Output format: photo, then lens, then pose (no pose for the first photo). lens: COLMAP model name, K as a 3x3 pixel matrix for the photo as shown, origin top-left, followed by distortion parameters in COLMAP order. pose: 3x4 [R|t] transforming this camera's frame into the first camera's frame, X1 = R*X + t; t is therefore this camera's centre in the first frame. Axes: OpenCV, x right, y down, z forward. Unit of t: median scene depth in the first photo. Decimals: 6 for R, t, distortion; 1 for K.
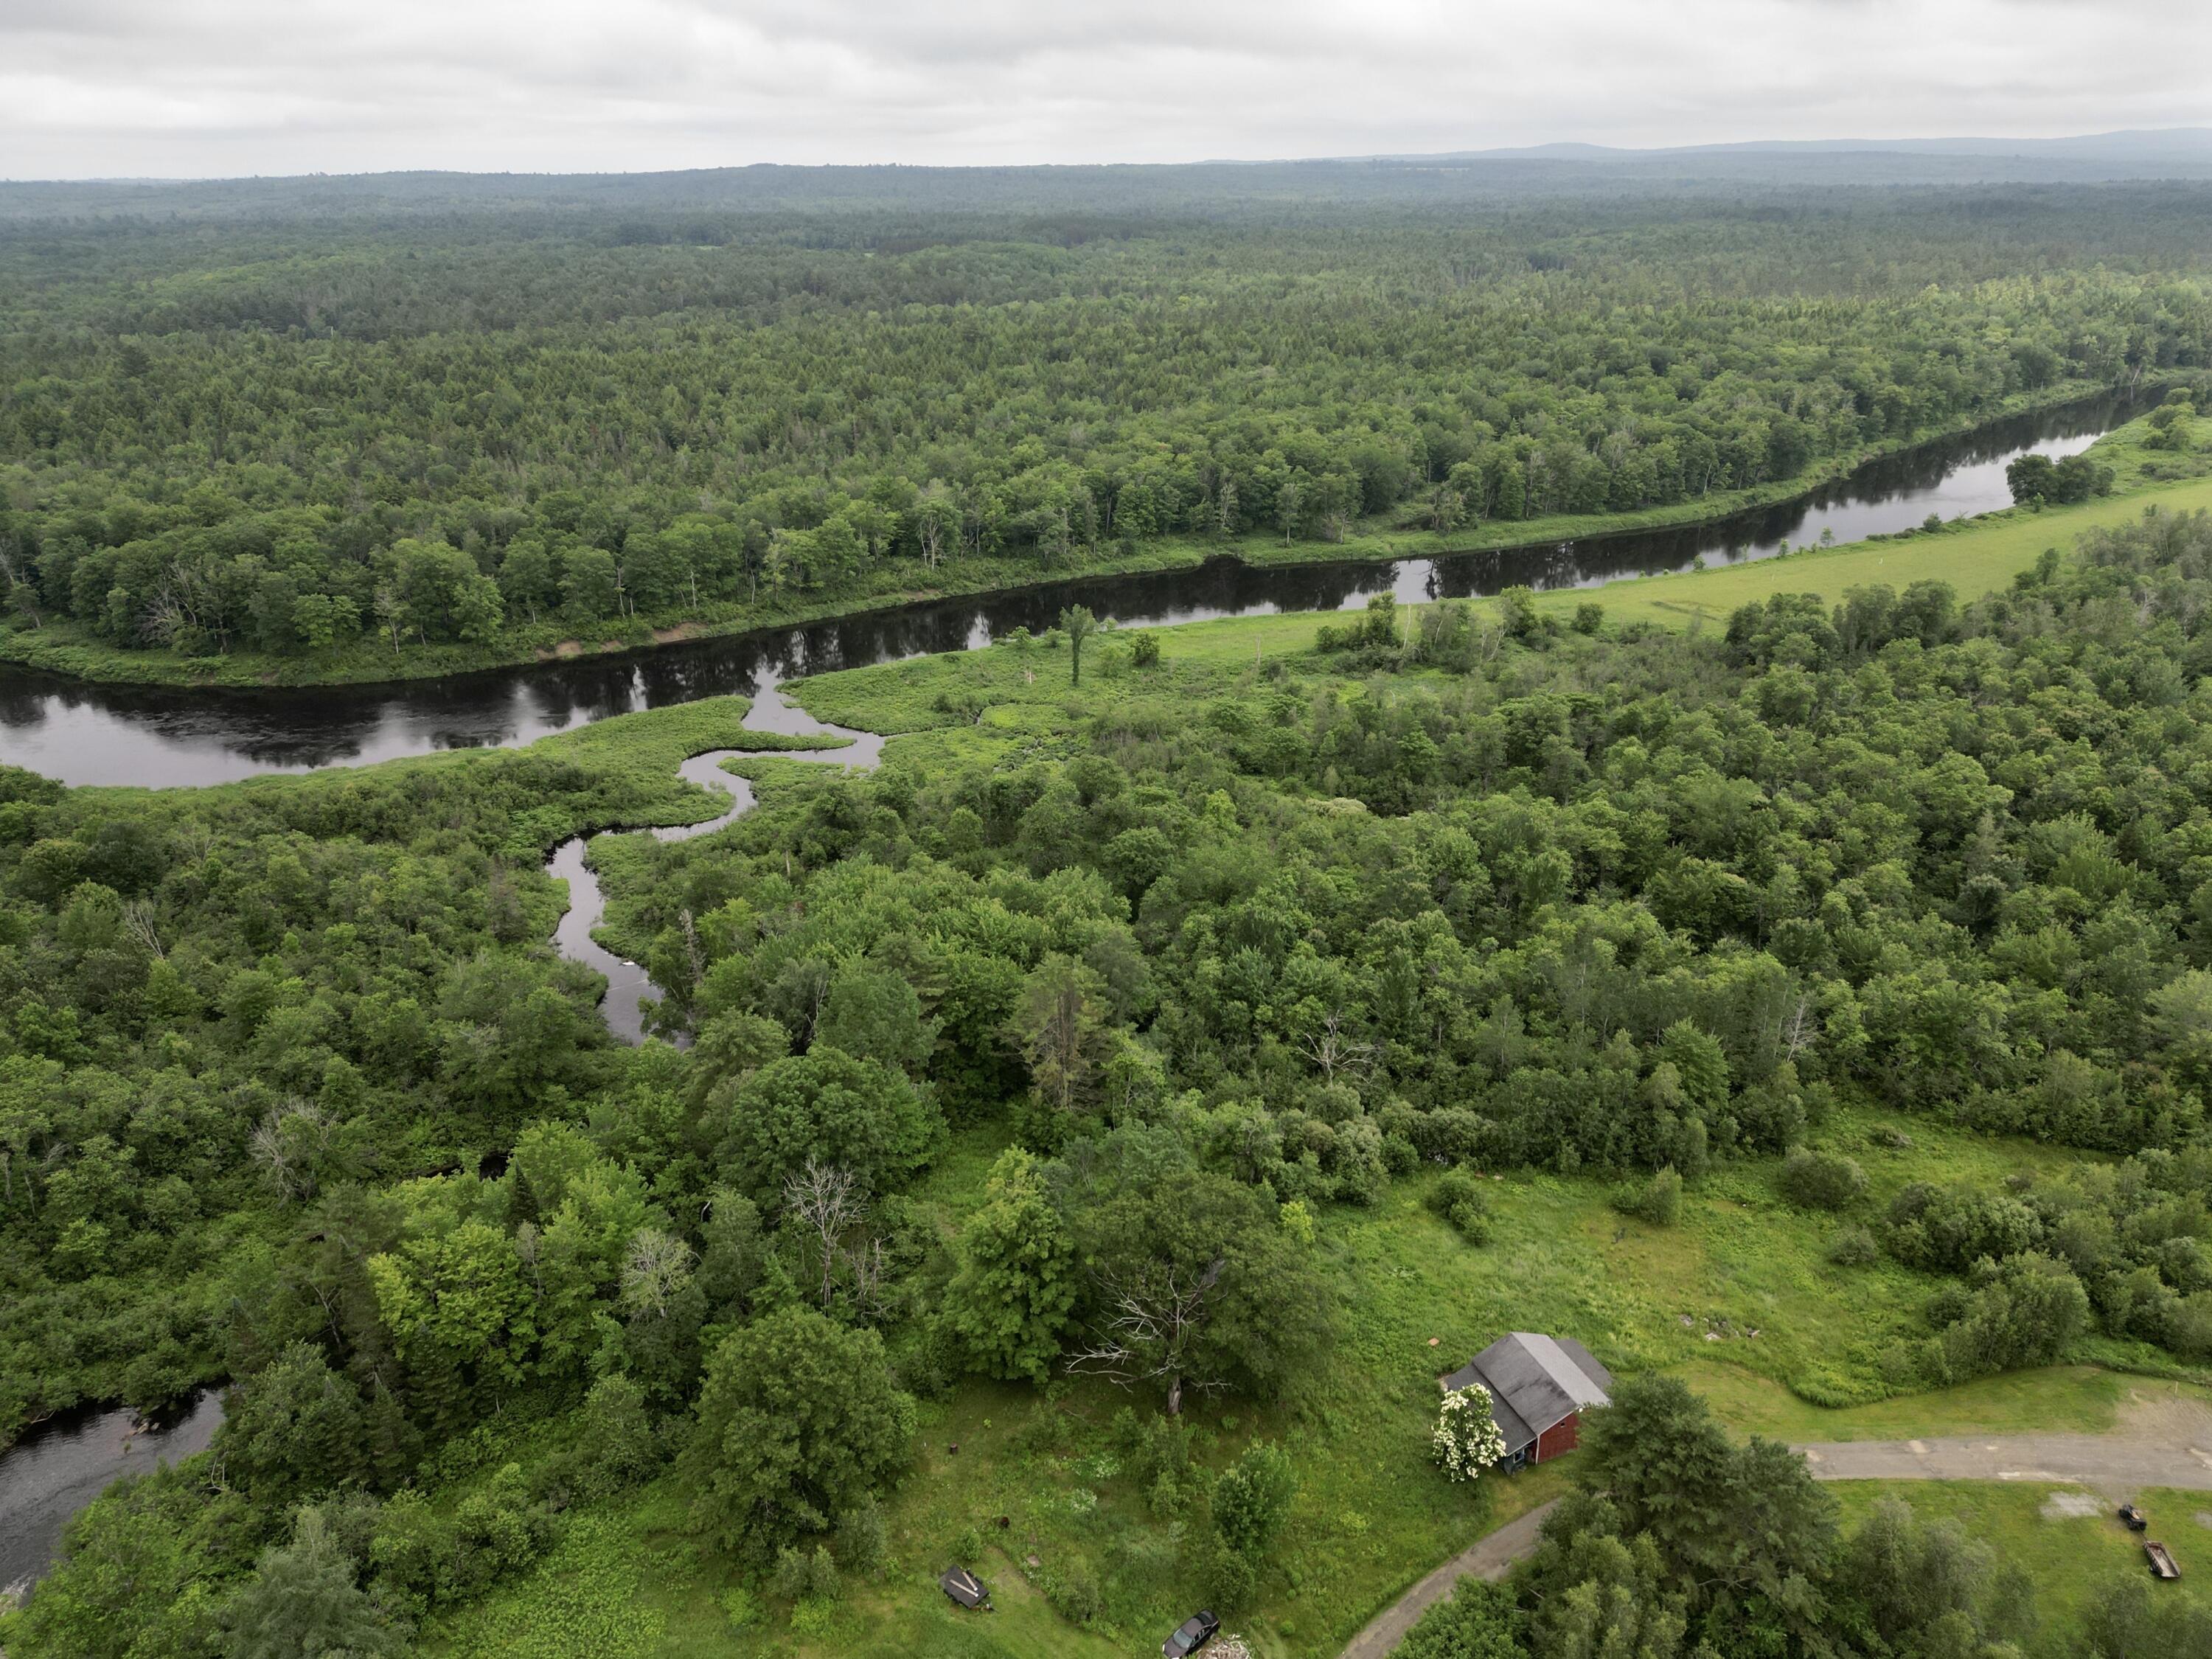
lens RADIAL K [[1545.3, 0, 1106.9], [0, 1545.3, 827.9], [0, 0, 1]] dist [0.067459, -0.060896]
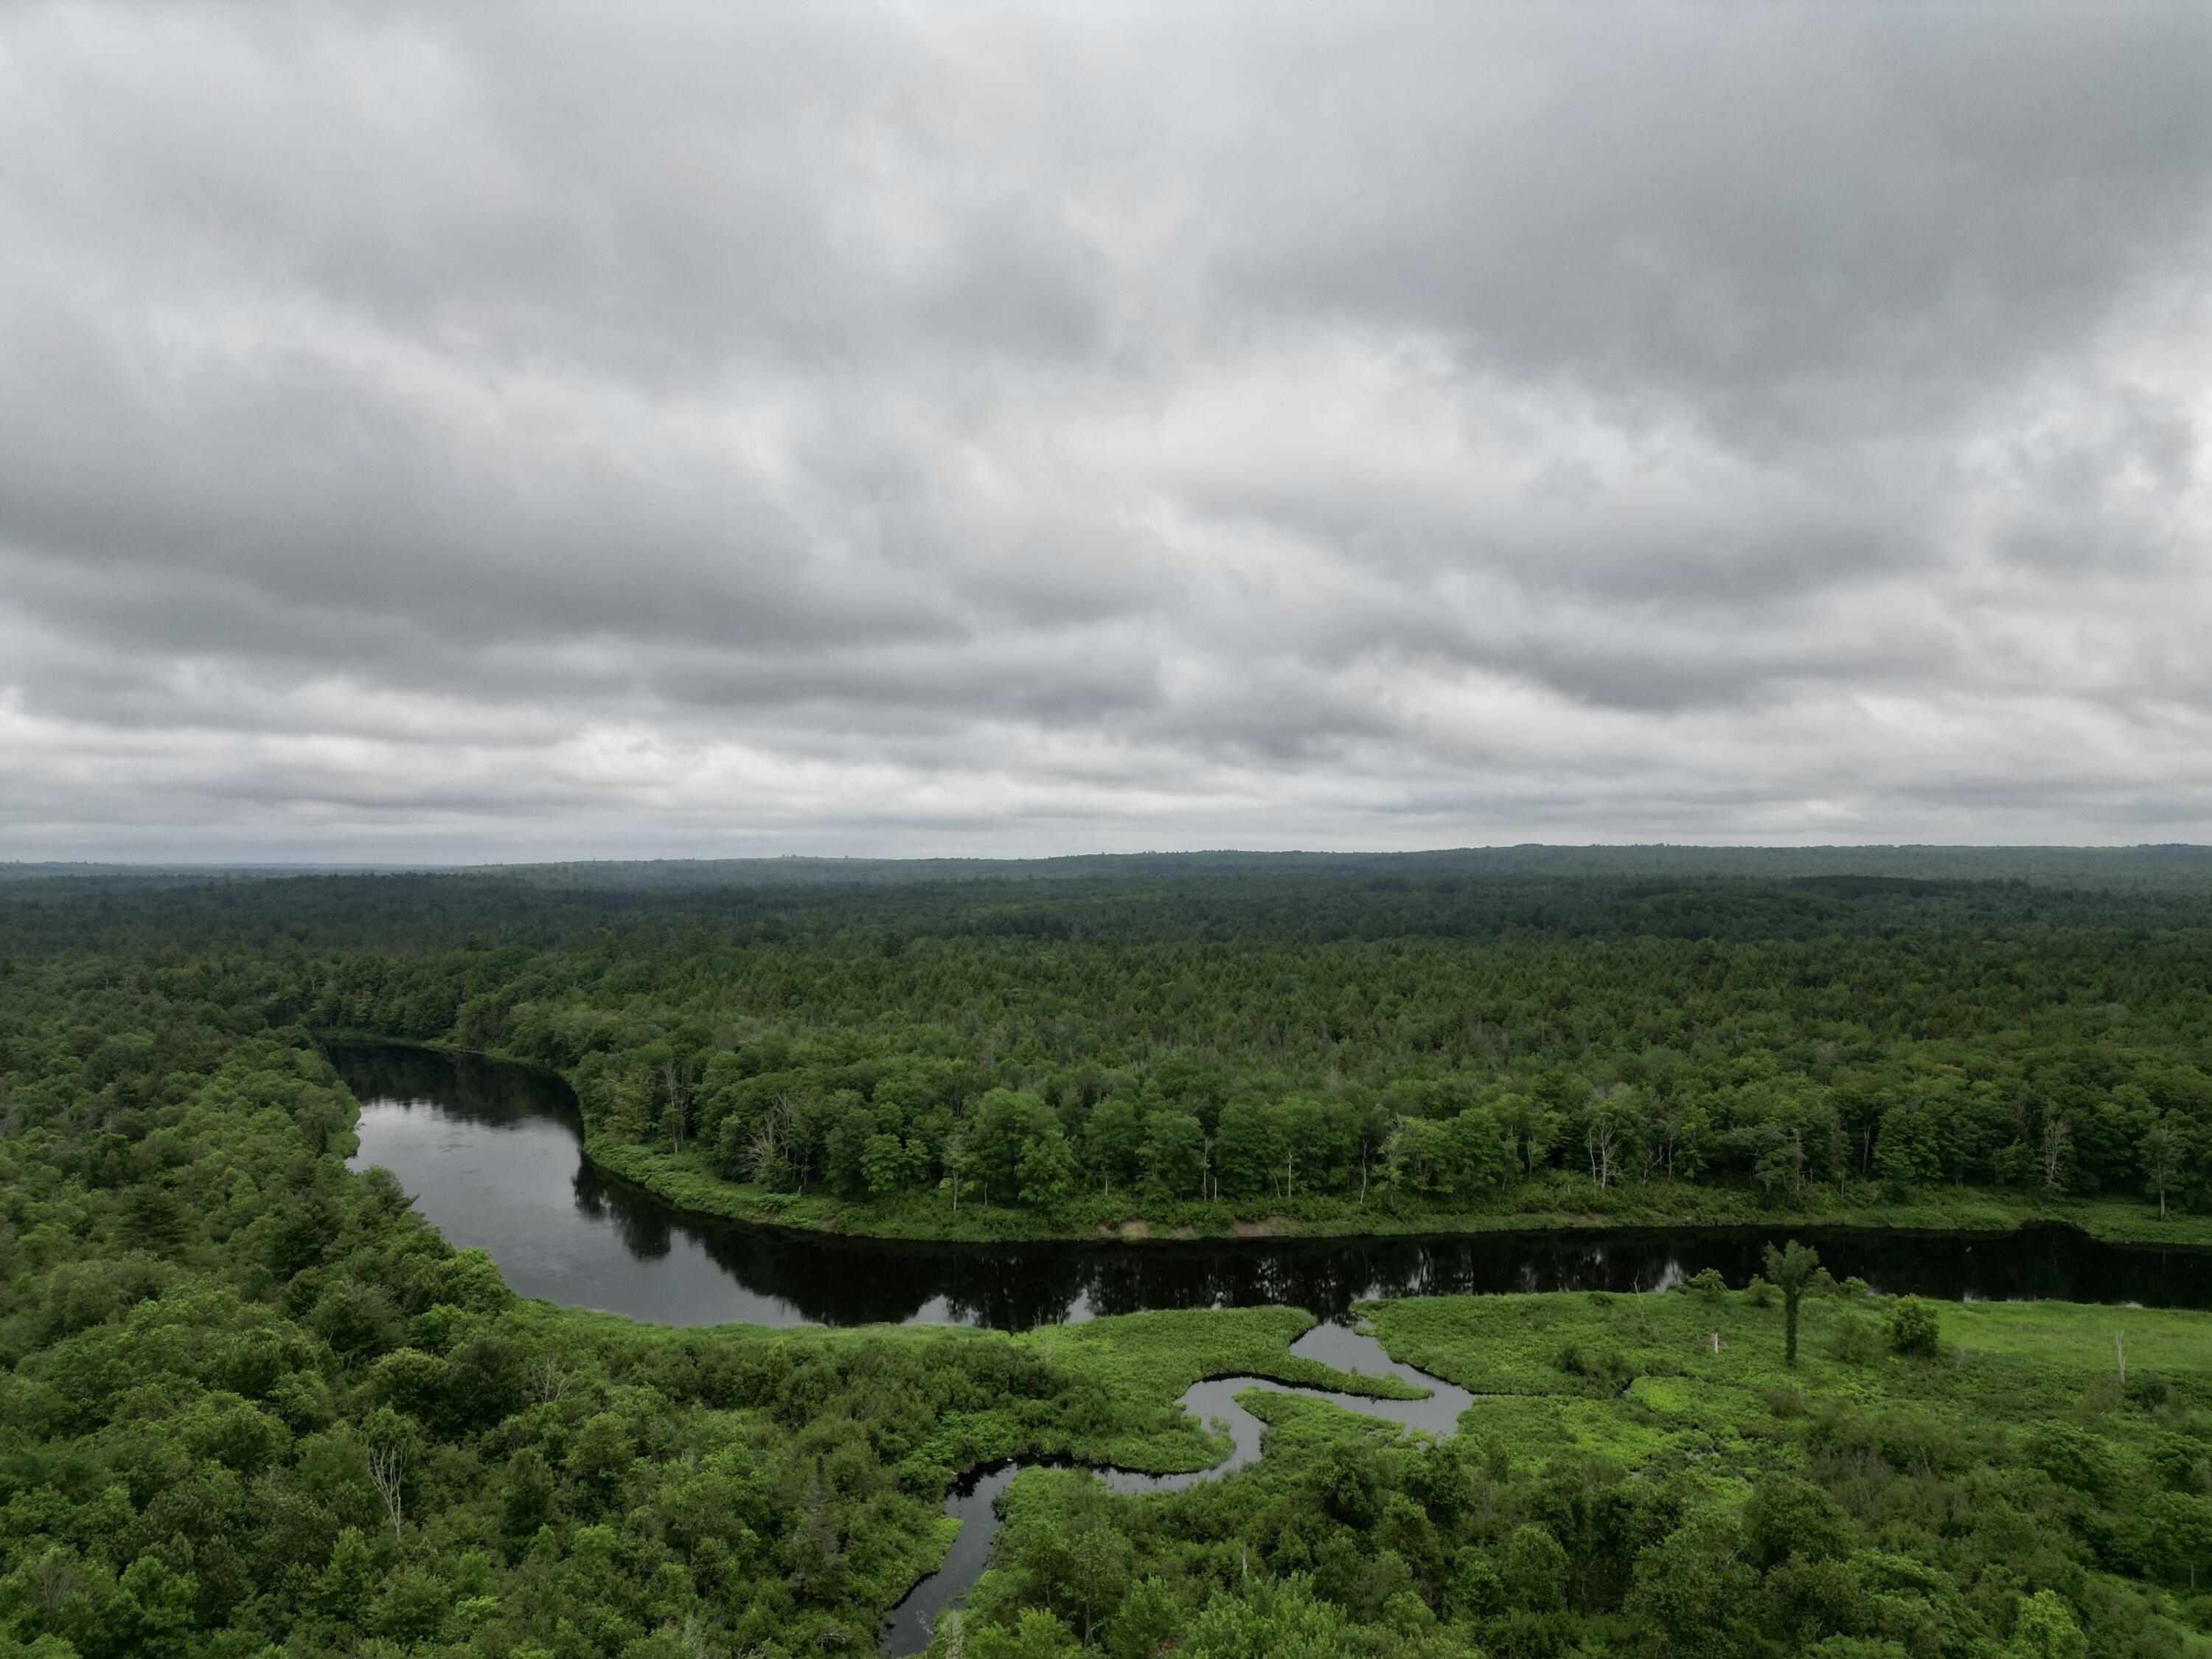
lens RADIAL K [[1545.3, 0, 1112.1], [0, 1545.3, 827.2], [0, 0, 1]] dist [0.067459, -0.060896]
pose [[0.892693, -0.002430, -0.450659, 0.021482], [-0.181189, 0.913670, -0.363837, -0.006568], [0.412637, 0.406449, 0.815187, 0.228802]]
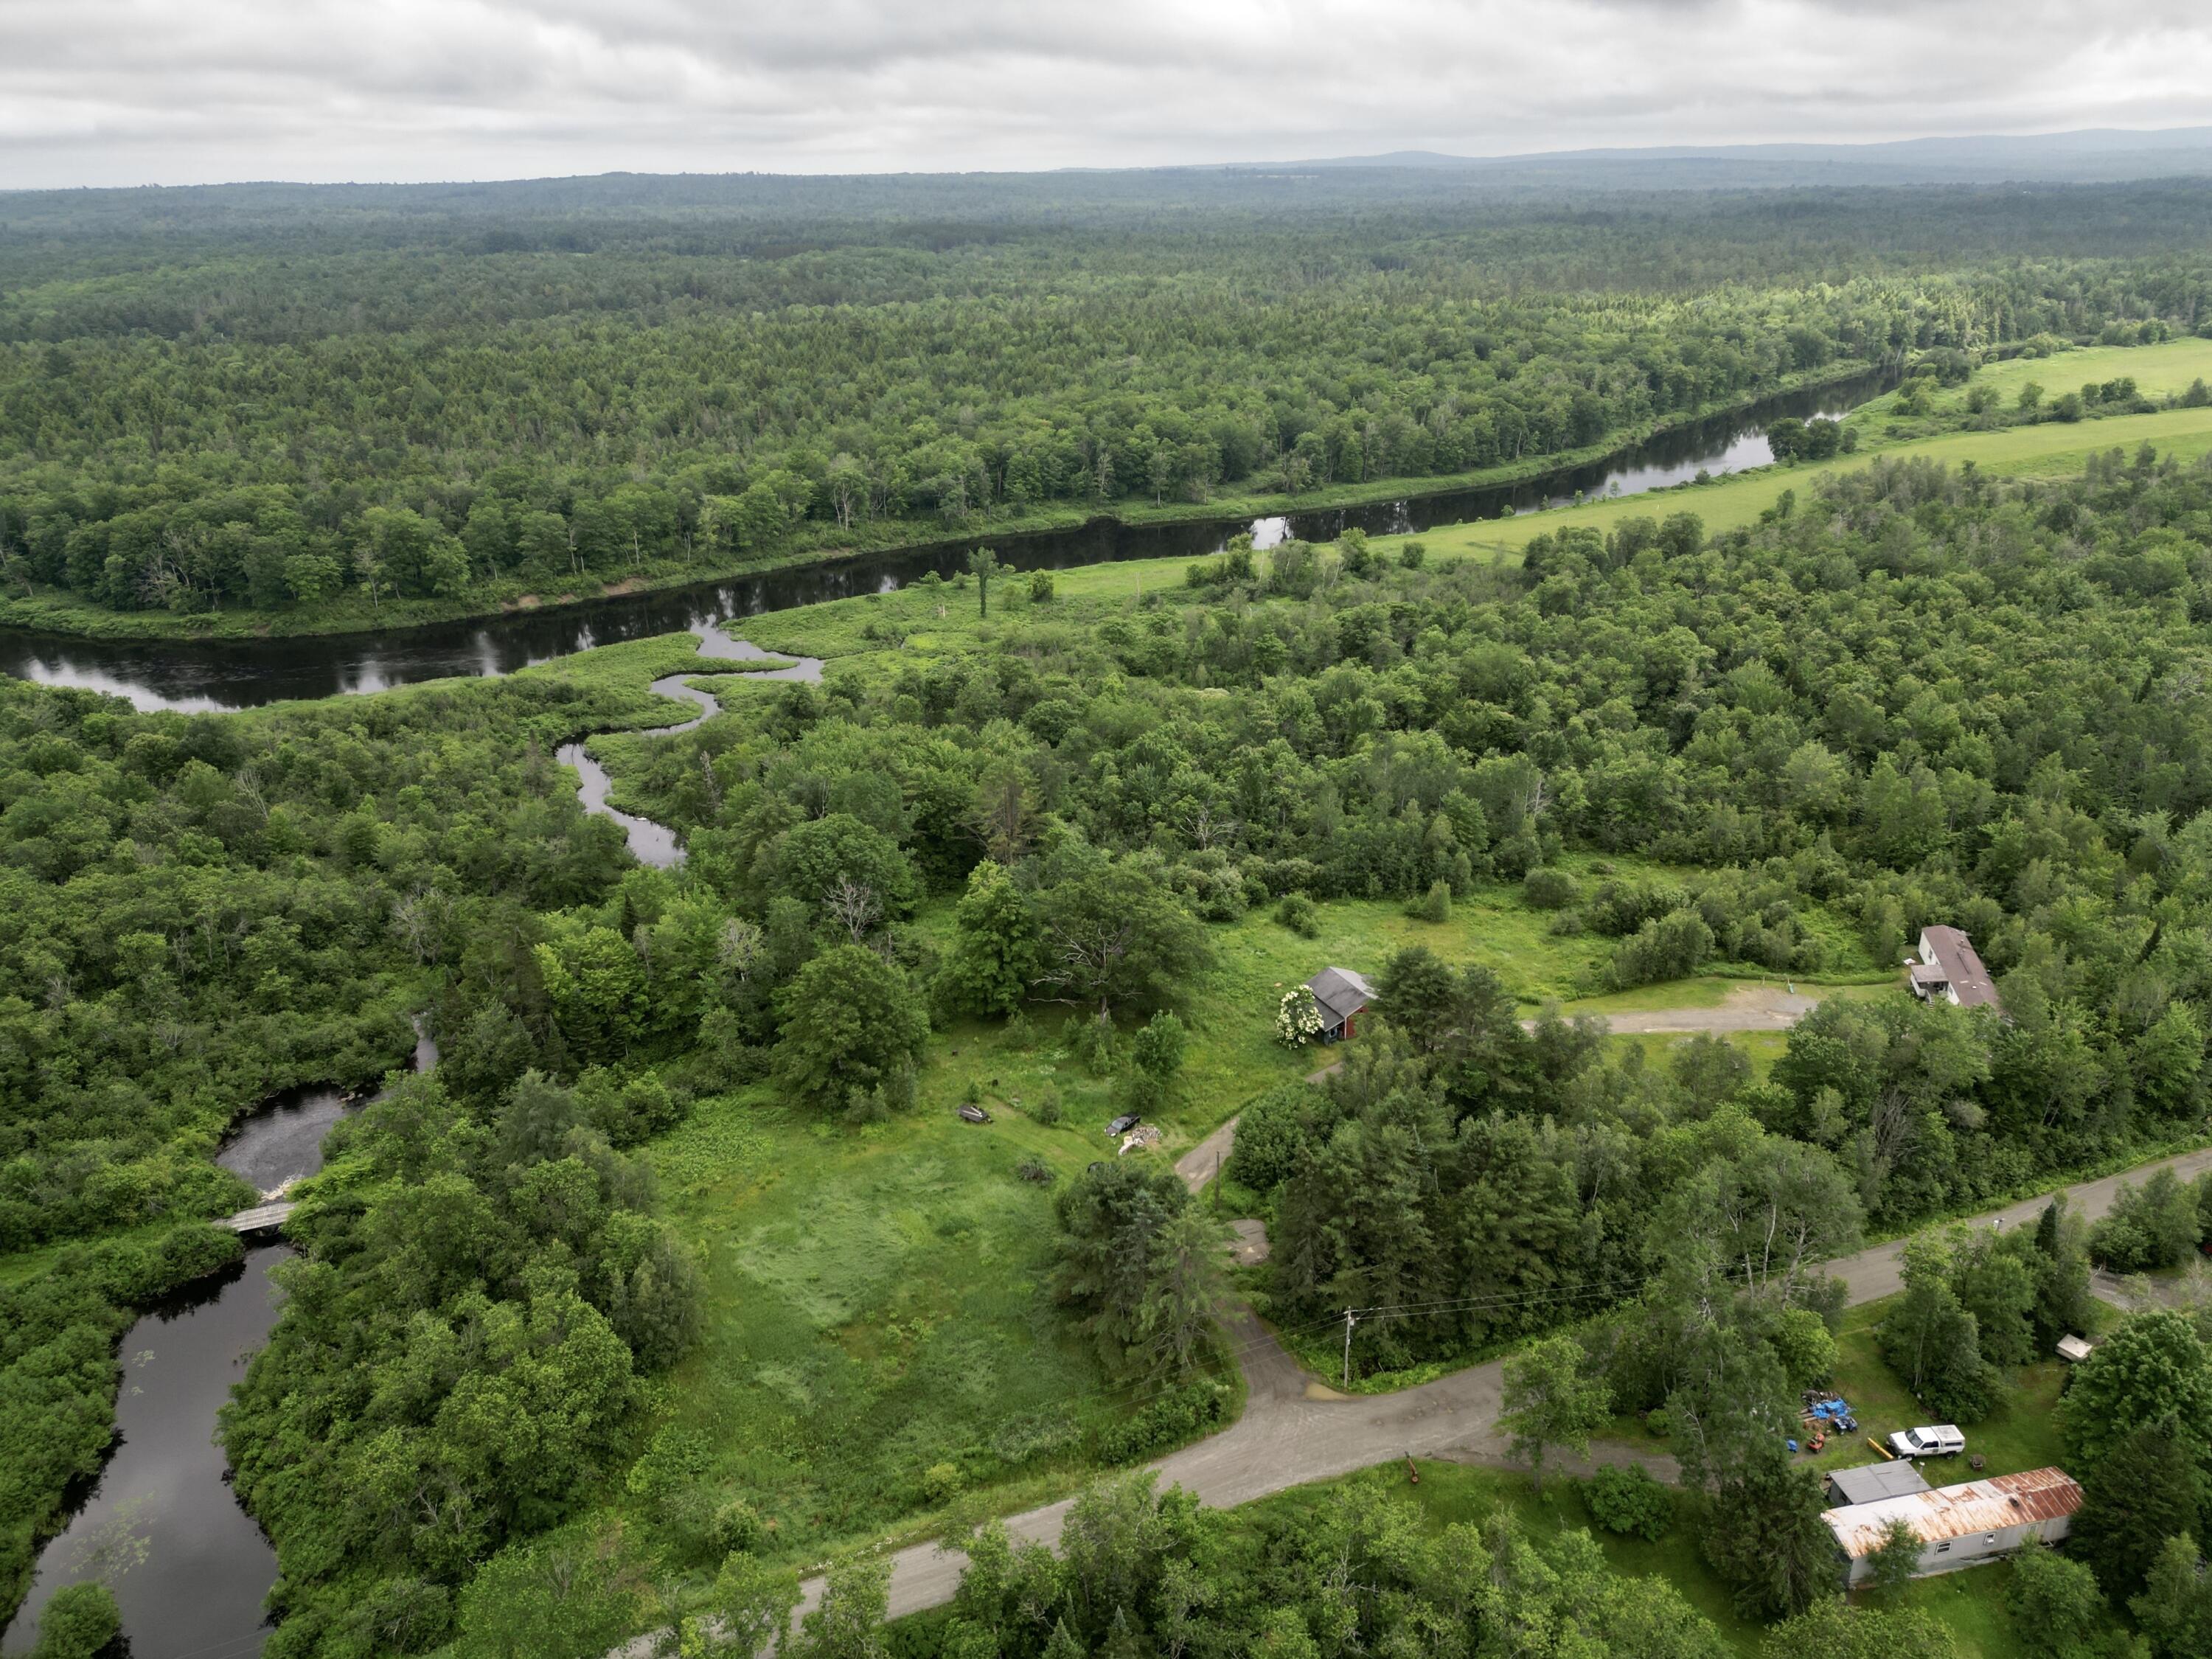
lens RADIAL K [[1545.3, 0, 1105.4], [0, 1545.3, 835.1], [0, 0, 1]] dist [0.067459, -0.060896]
pose [[0.996472, -0.036373, 0.075640, -0.021079], [0.036390, 0.999337, 0.001149, 0.069383], [-0.075632, 0.001607, 0.997135, -0.161595]]
